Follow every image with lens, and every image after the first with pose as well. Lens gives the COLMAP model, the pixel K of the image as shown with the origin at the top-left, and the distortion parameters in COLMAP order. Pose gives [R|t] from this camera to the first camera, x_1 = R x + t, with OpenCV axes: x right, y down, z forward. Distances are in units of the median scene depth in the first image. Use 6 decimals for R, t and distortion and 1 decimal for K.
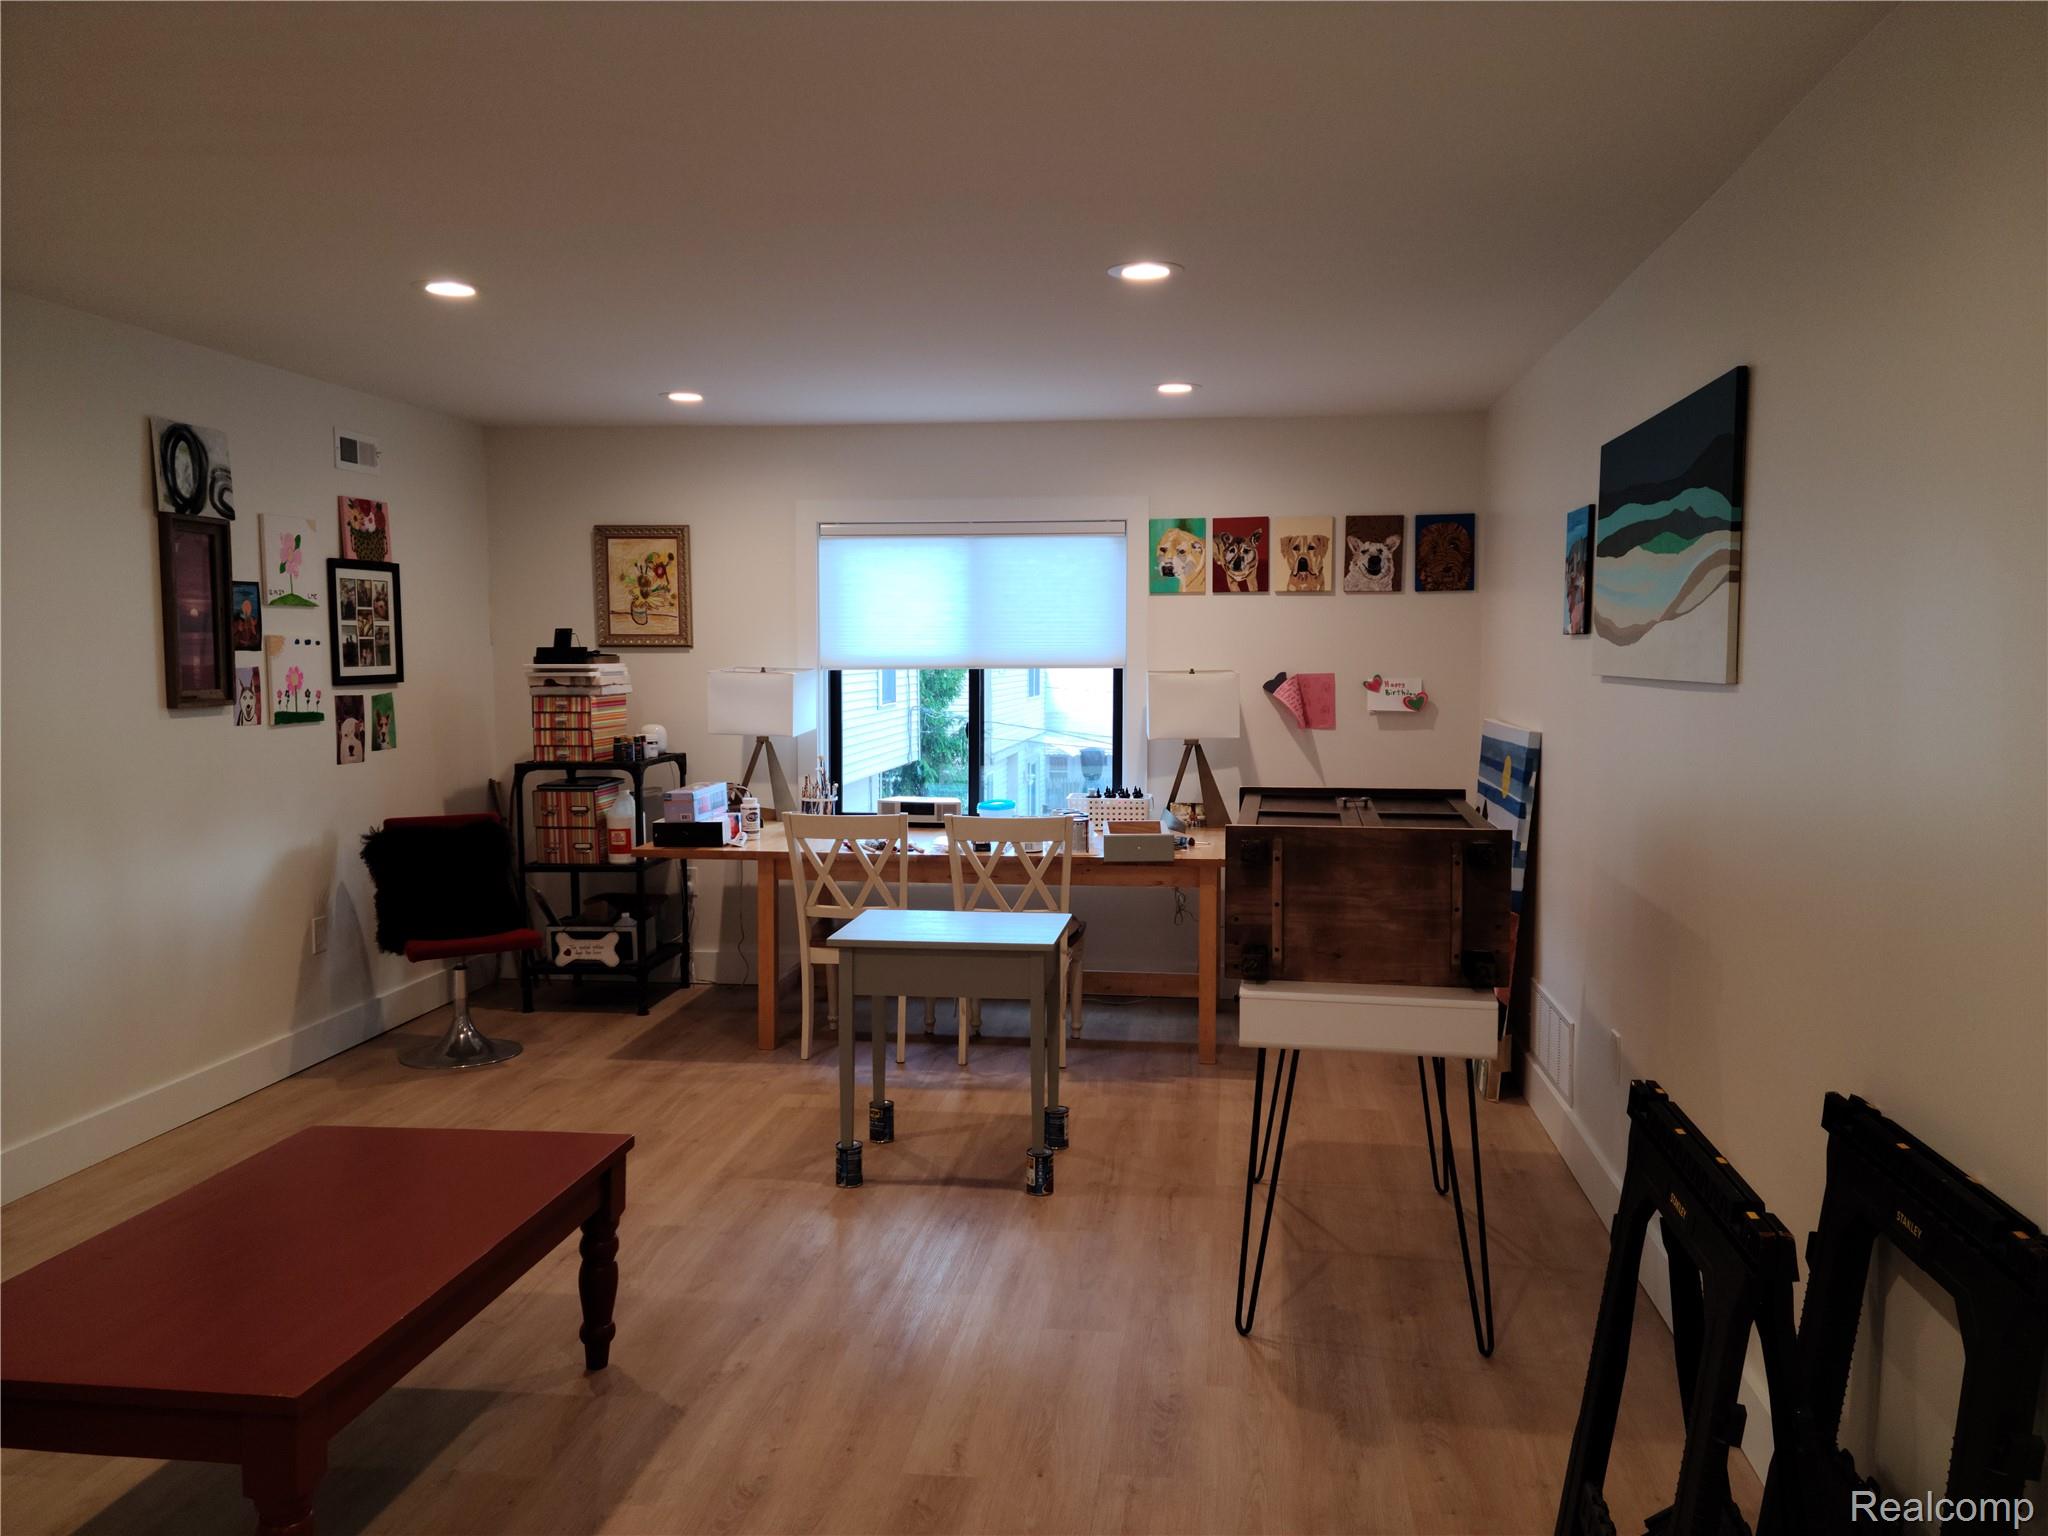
lens RADIAL K [[1599.5, 0, 1016.3], [0, 1599.5, 781.4], [0, 0, 1]] dist [0.136894, -0.154681]
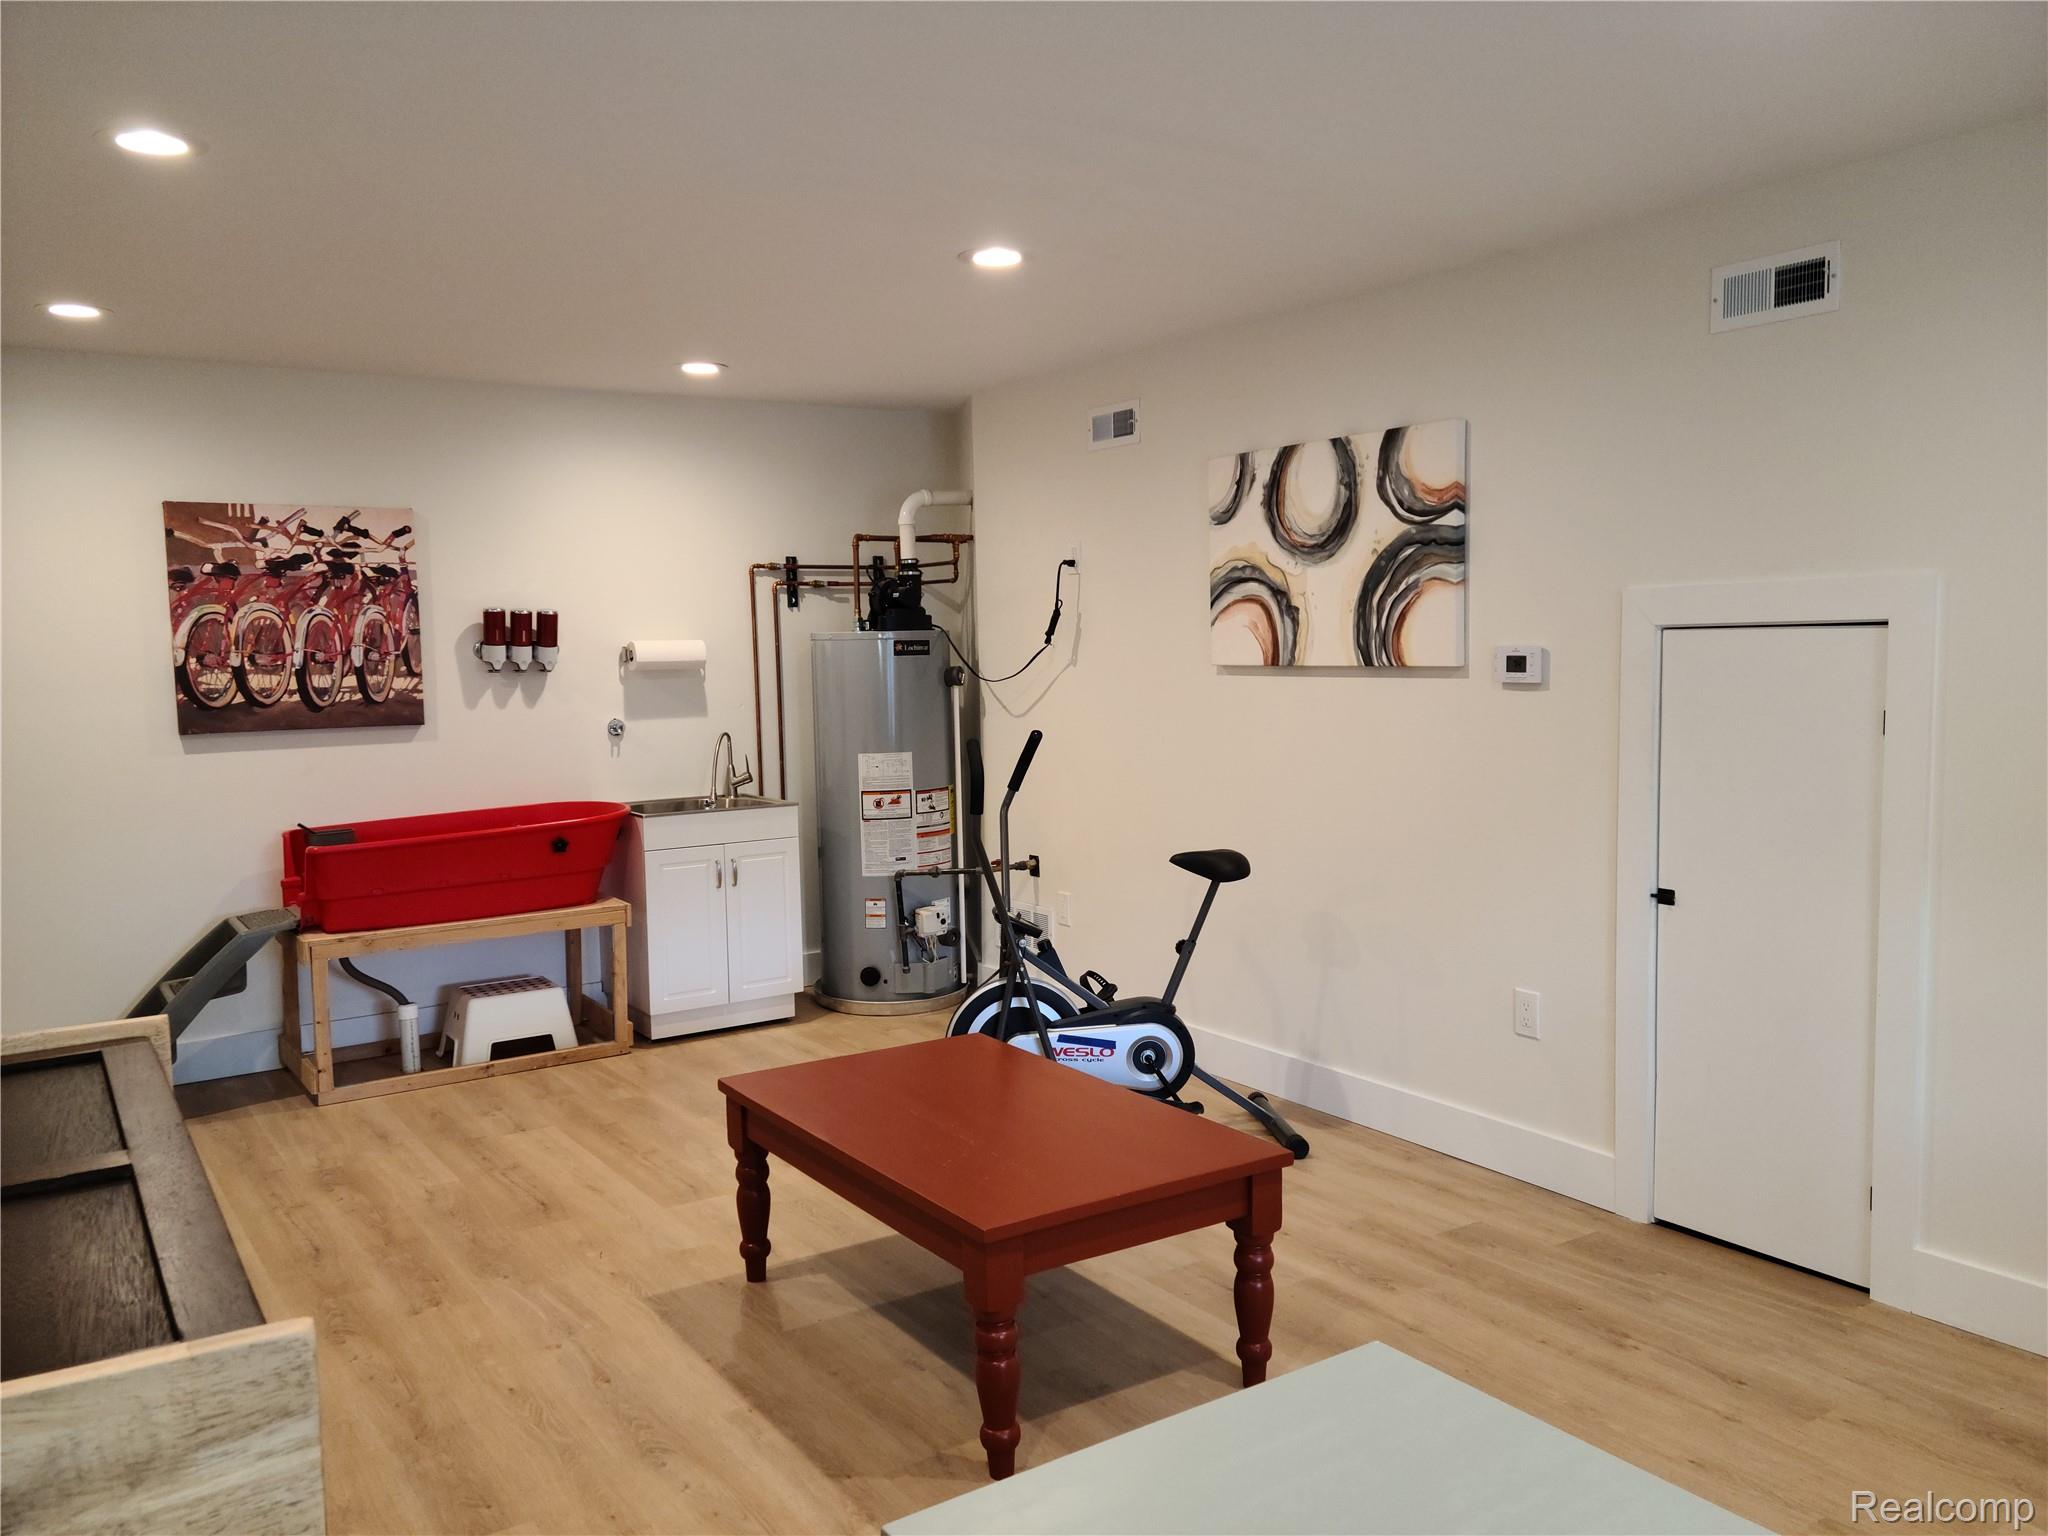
lens RADIAL K [[1599.5, 0, 1016.3], [0, 1599.5, 781.4], [0, 0, 1]] dist [0.136894, -0.154681]
pose [[-0.749797, 0.069532, -0.658004, 0.301265], [-0.041964, 0.987464, 0.152165, -0.140919], [0.660336, 0.141705, -0.737479, 1.771200]]
